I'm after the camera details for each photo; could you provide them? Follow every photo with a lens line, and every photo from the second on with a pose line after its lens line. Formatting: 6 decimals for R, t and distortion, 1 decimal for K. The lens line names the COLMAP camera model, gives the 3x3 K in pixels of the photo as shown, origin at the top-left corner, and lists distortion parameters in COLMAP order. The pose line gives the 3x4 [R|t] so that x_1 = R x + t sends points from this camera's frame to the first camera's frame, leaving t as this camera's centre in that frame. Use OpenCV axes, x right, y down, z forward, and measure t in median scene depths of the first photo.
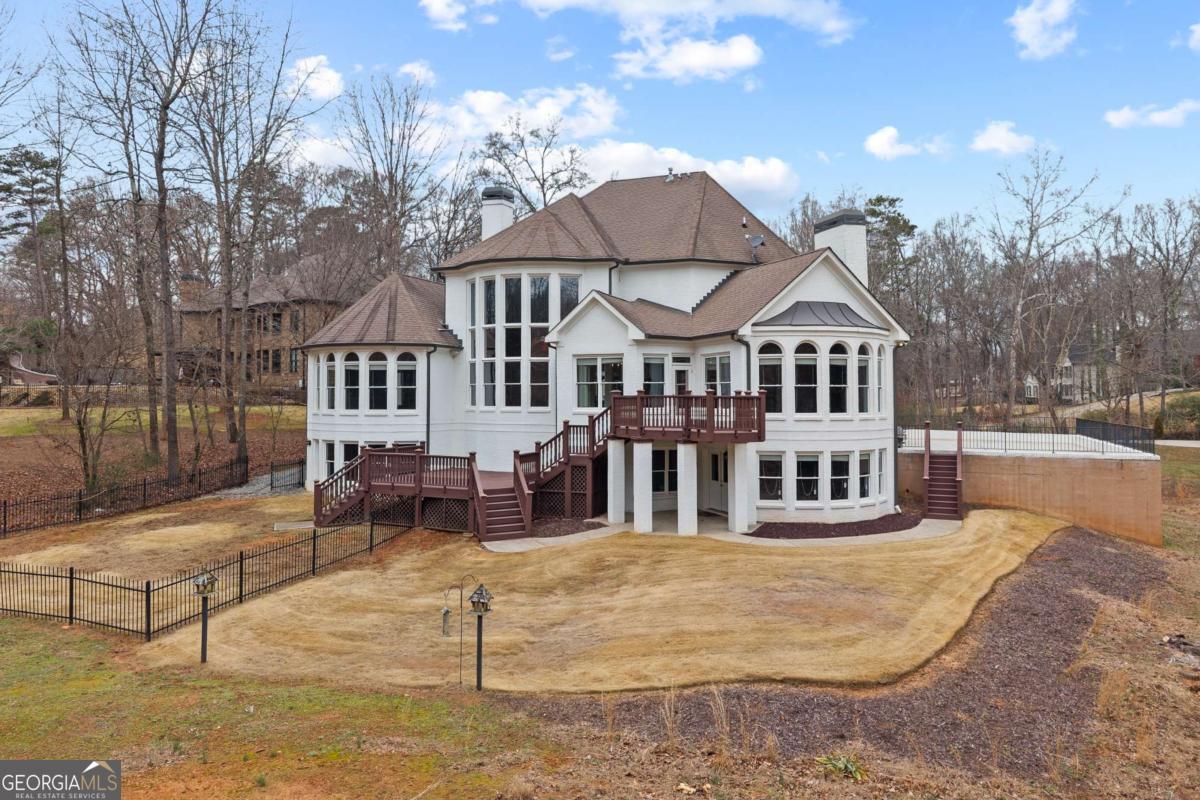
lens RADIAL K [[795.7, 0, 587.6], [0, 795.7, 389.7], [0, 0, 1]] dist [0.012183, -0.006034]
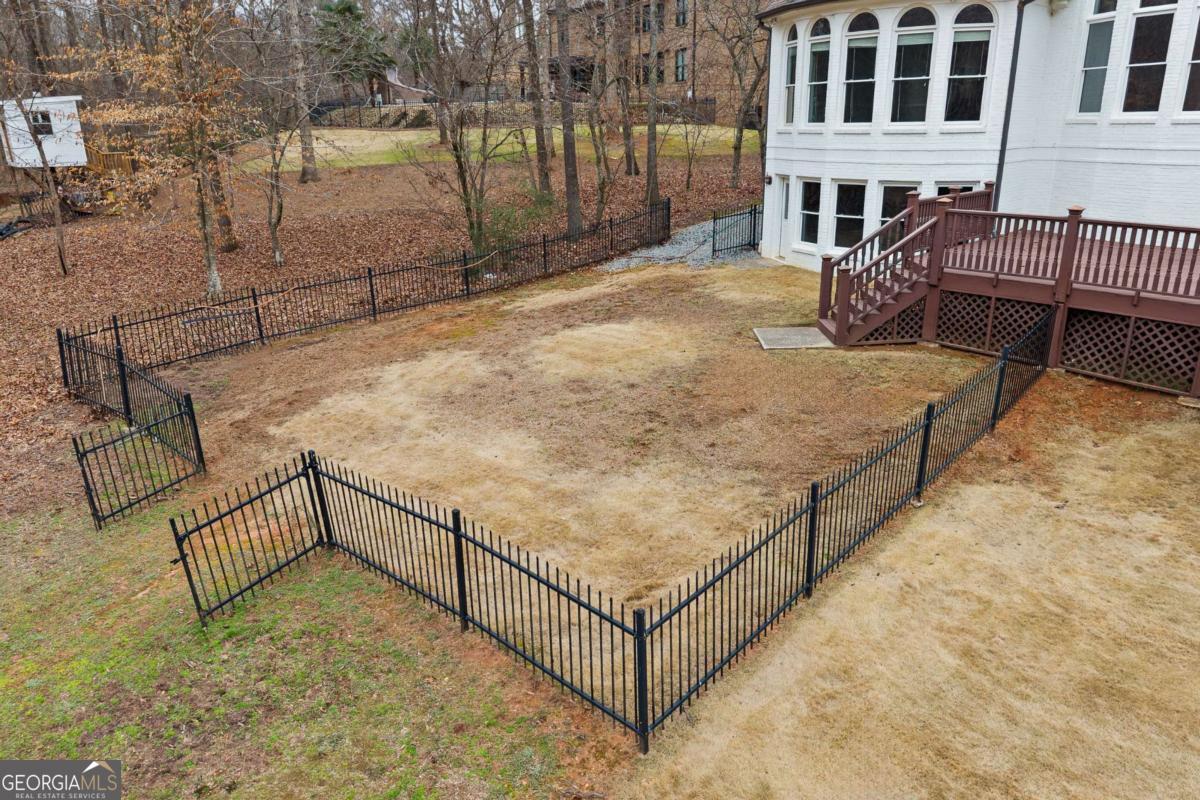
lens RADIAL K [[795.7, 0, 612.6], [0, 795.7, 404.8], [0, 0, 1]] dist [0.012183, -0.006034]
pose [[0.925909, 0.114399, -0.360006, -0.226759], [0.017449, 0.939069, 0.343287, 0.015225], [0.377342, -0.324134, 0.867496, 0.365069]]
